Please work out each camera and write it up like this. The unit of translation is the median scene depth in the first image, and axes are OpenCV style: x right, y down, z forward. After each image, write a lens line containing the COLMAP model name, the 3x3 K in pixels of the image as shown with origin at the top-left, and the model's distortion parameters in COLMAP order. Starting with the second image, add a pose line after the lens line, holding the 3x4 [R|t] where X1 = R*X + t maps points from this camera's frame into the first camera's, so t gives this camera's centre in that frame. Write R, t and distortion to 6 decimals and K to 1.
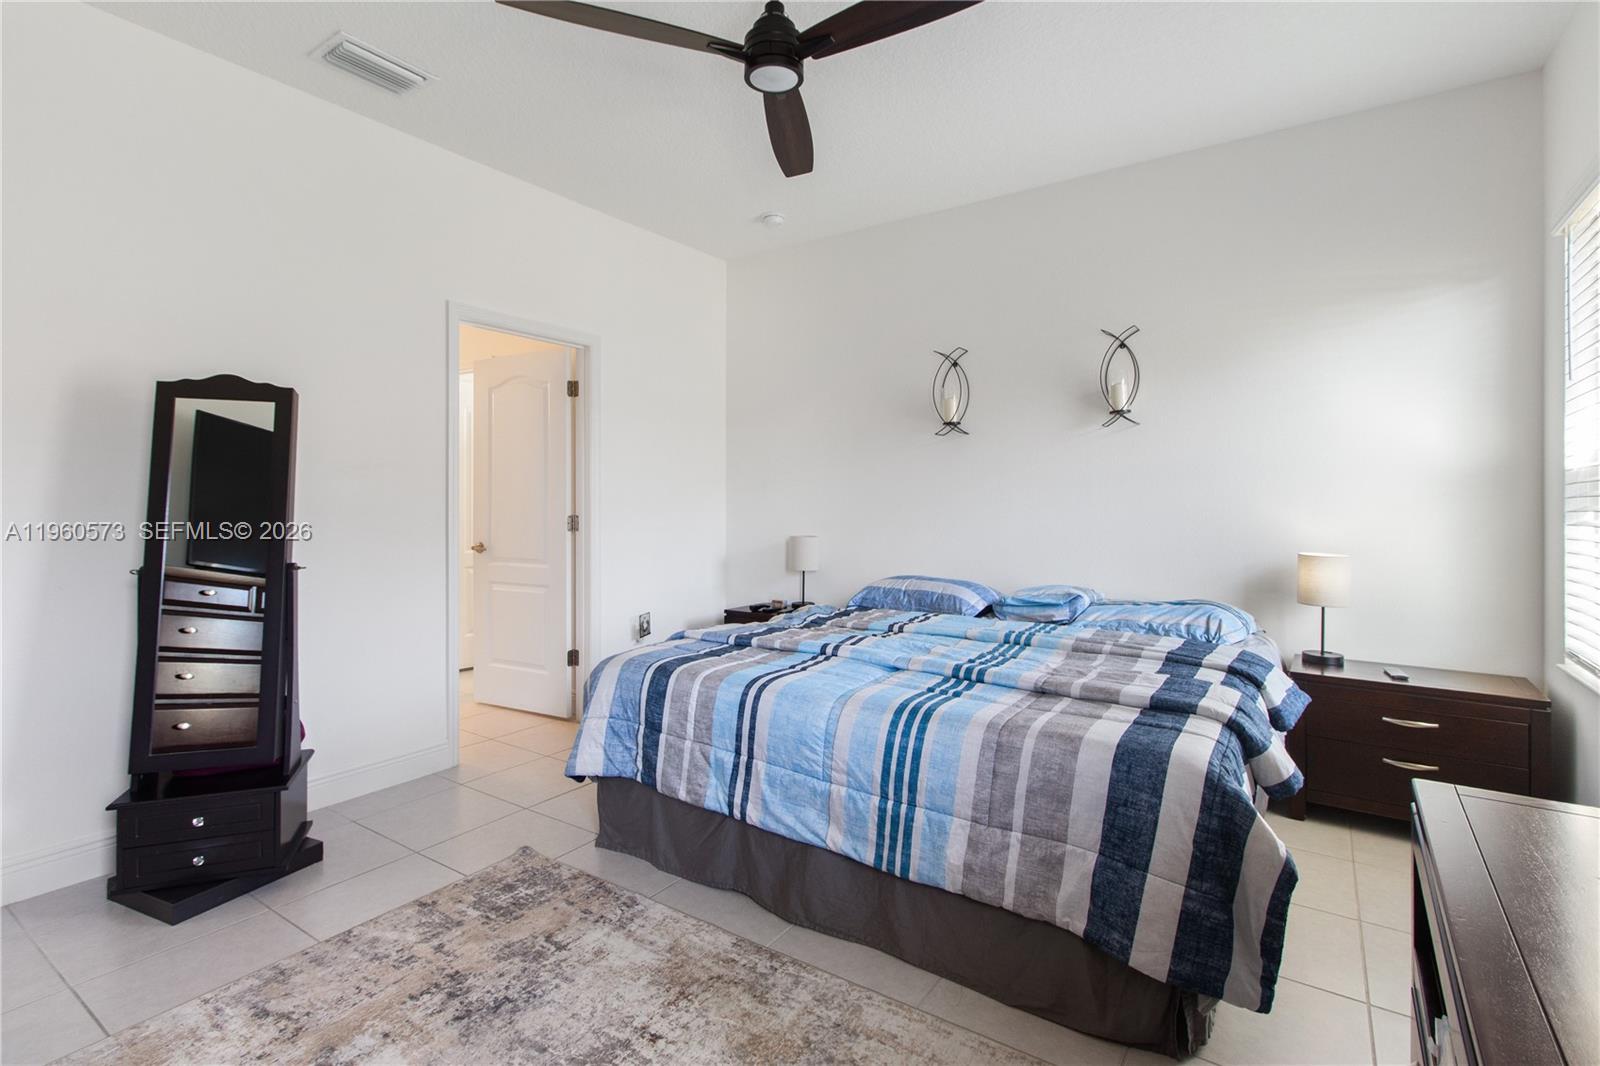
lens RADIAL K [[764.5, 0, 800.6], [0, 764.5, 517.2], [0, 0, 1]] dist [-0.004499, -0.000412]
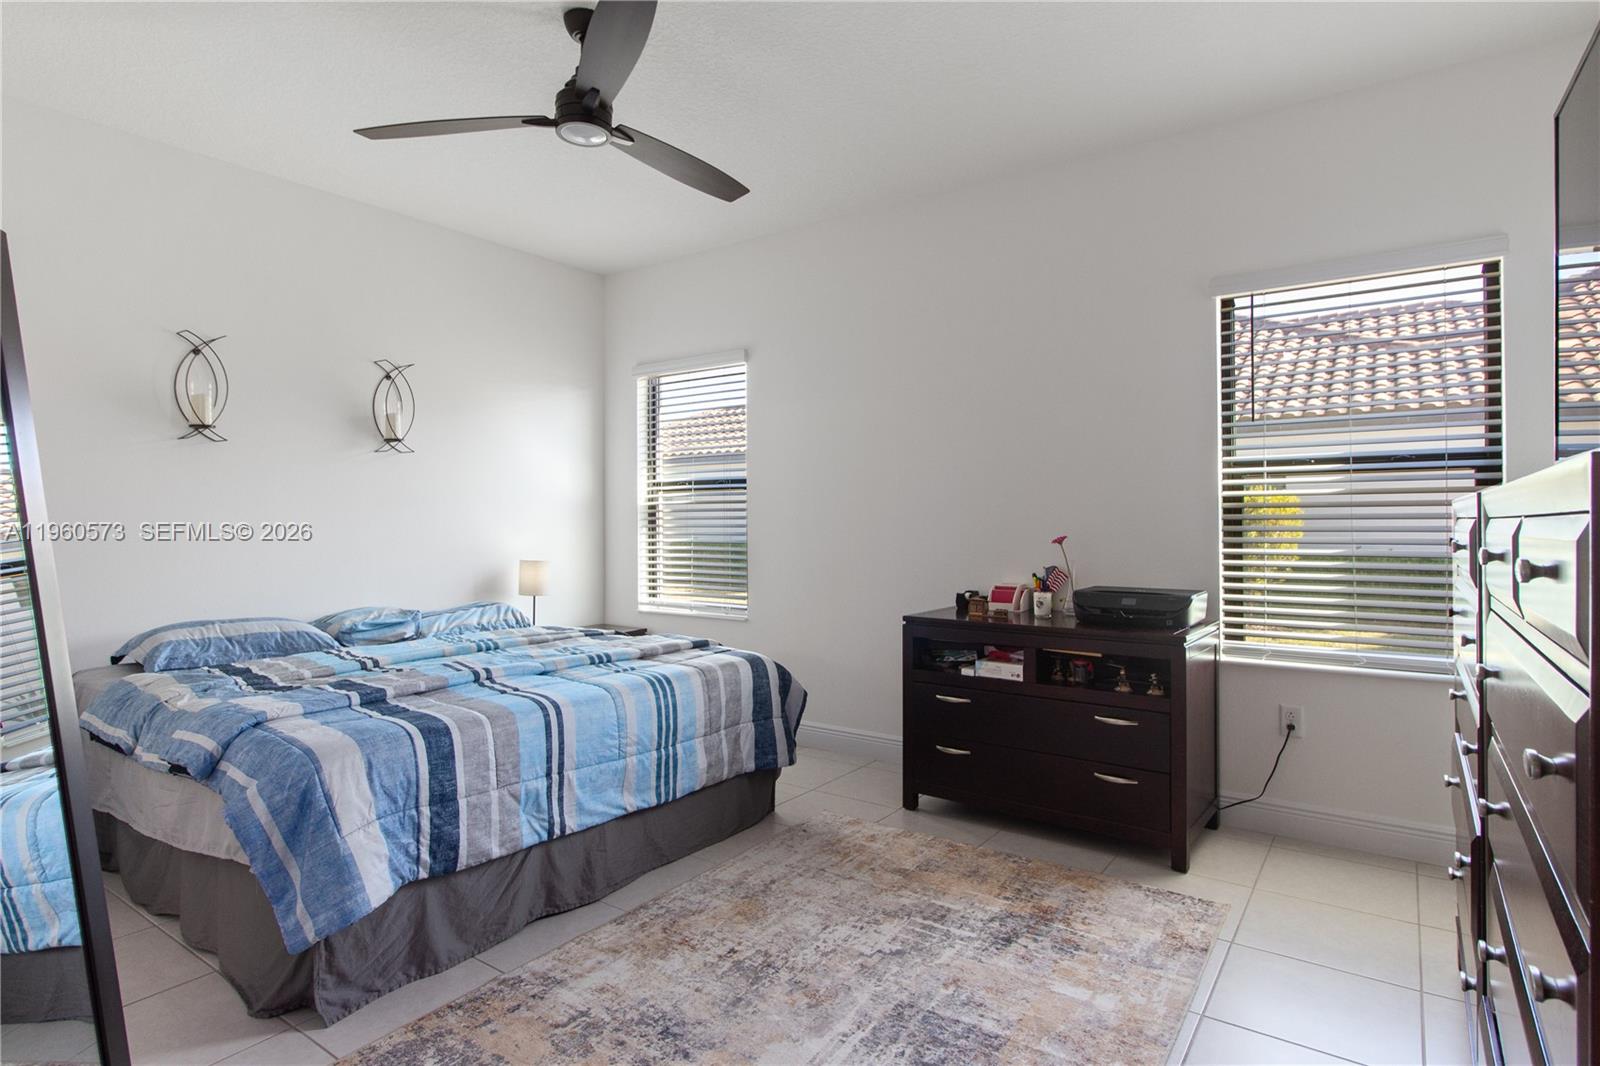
lens RADIAL K [[854.4, 0, 798.4], [0, 854.4, 531.6], [0, 0, 1]] dist [0.000477, 0.000125]
pose [[0.009311, -0.014605, 0.999850, -1.306252], [0.020564, 0.999685, 0.014411, -0.024178], [-0.999745, 0.020427, 0.009608, 0.707484]]
